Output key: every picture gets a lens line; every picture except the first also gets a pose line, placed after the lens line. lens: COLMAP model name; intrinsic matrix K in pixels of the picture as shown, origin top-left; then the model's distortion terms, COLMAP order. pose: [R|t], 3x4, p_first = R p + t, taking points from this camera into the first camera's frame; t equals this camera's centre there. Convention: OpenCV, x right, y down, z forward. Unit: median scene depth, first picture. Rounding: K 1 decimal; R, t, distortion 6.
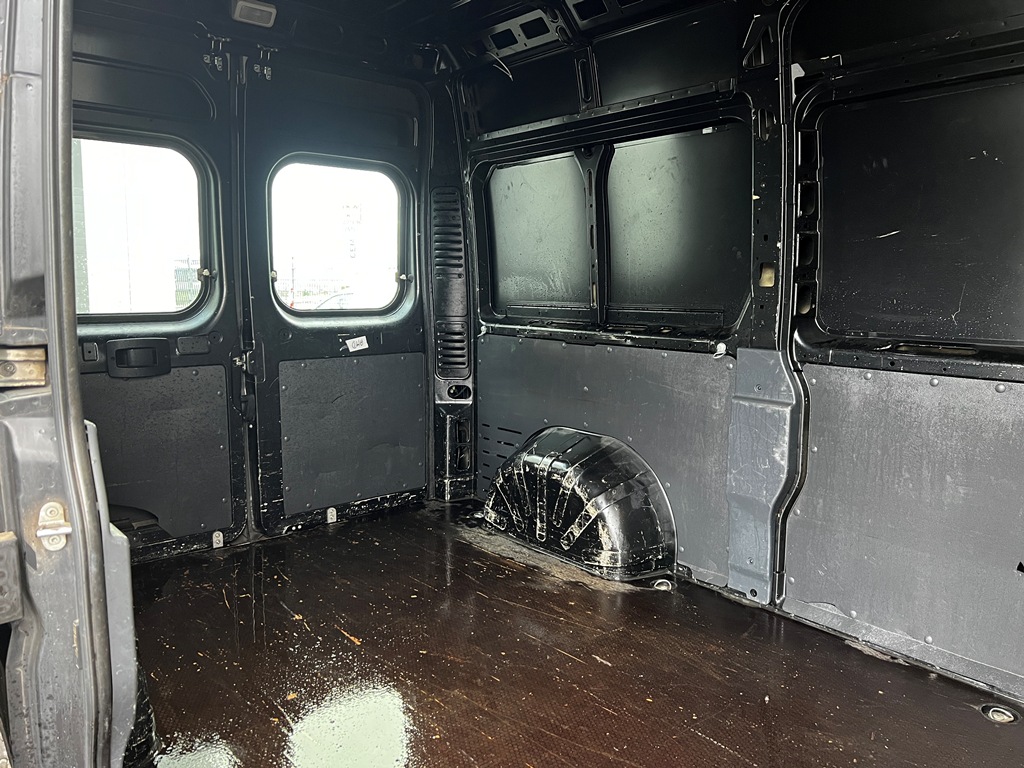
lens RADIAL K [[766.2, 0, 512.0], [0, 766.2, 384.0], [0, 0, 1]] dist [0.049642, -0.055908]
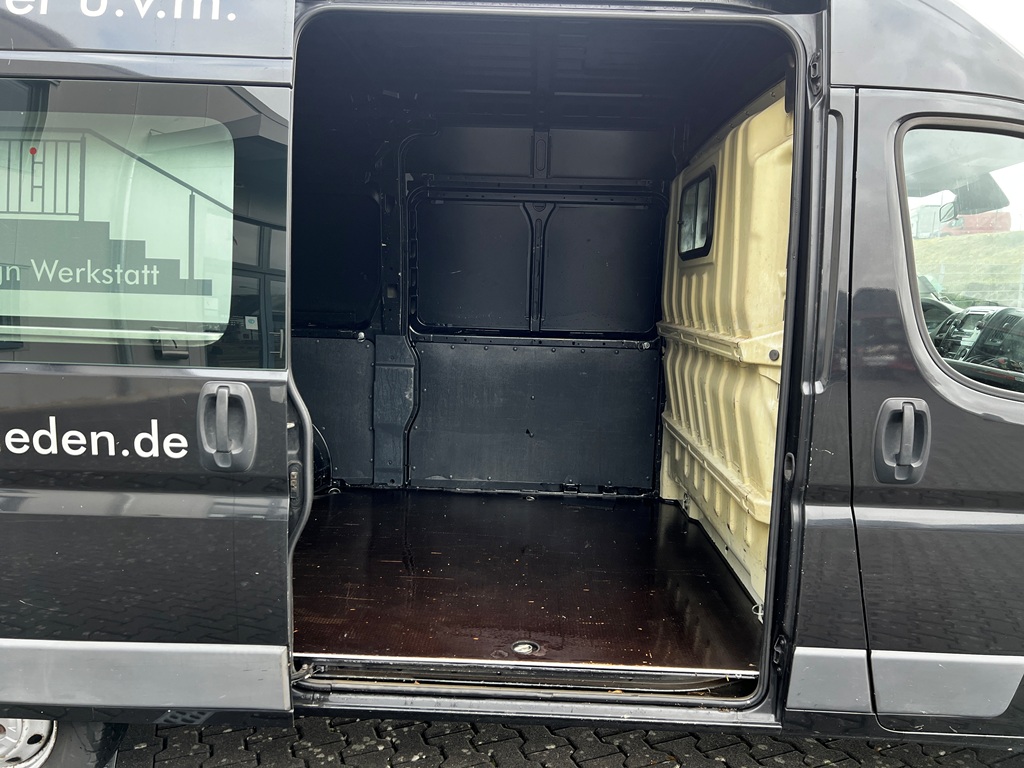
lens RADIAL K [[766.2, 0, 512.0], [0, 766.2, 384.0], [0, 0, 1]] dist [0.049642, -0.055908]
pose [[0.661139, -0.081613, 0.745812, -0.683074], [0.070220, 0.996434, 0.046790, 0.001633], [-0.746971, 0.021436, 0.664512, -0.279015]]
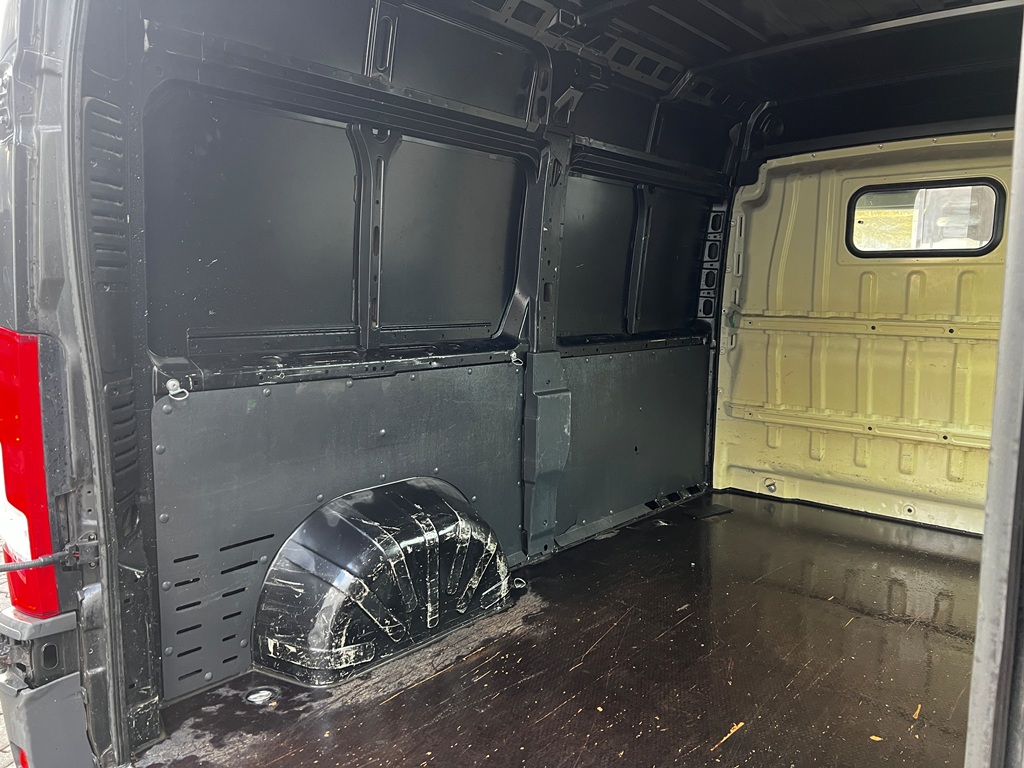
lens RADIAL K [[766.2, 0, 512.0], [0, 766.2, 384.0], [0, 0, 1]] dist [0.049642, -0.055908]
pose [[-0.153174, -0.125094, 0.980250, -0.793284], [0.120982, 0.982120, 0.144237, -0.159971], [-0.980766, 0.140686, -0.135301, 1.097548]]
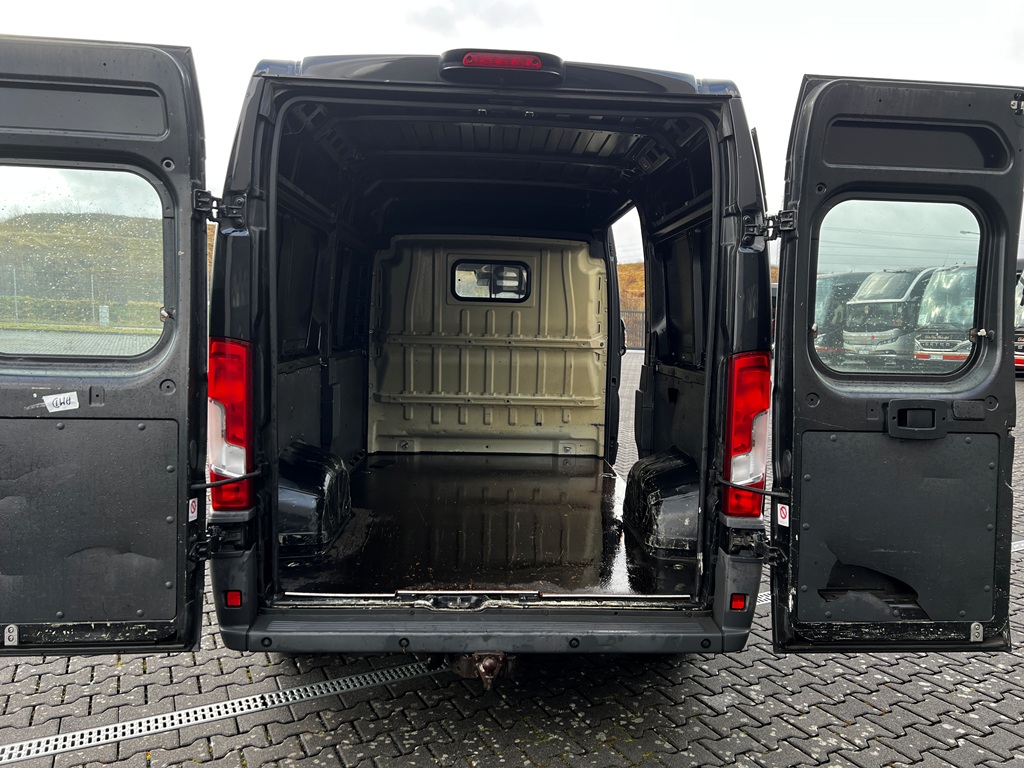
lens RADIAL K [[766.2, 0, 512.0], [0, 766.2, 384.0], [0, 0, 1]] dist [0.049642, -0.055908]
pose [[-0.788506, -0.071781, 0.610823, -1.059920], [0.053102, 0.981511, 0.183891, -0.271350], [-0.612730, 0.177435, -0.770116, 1.955298]]
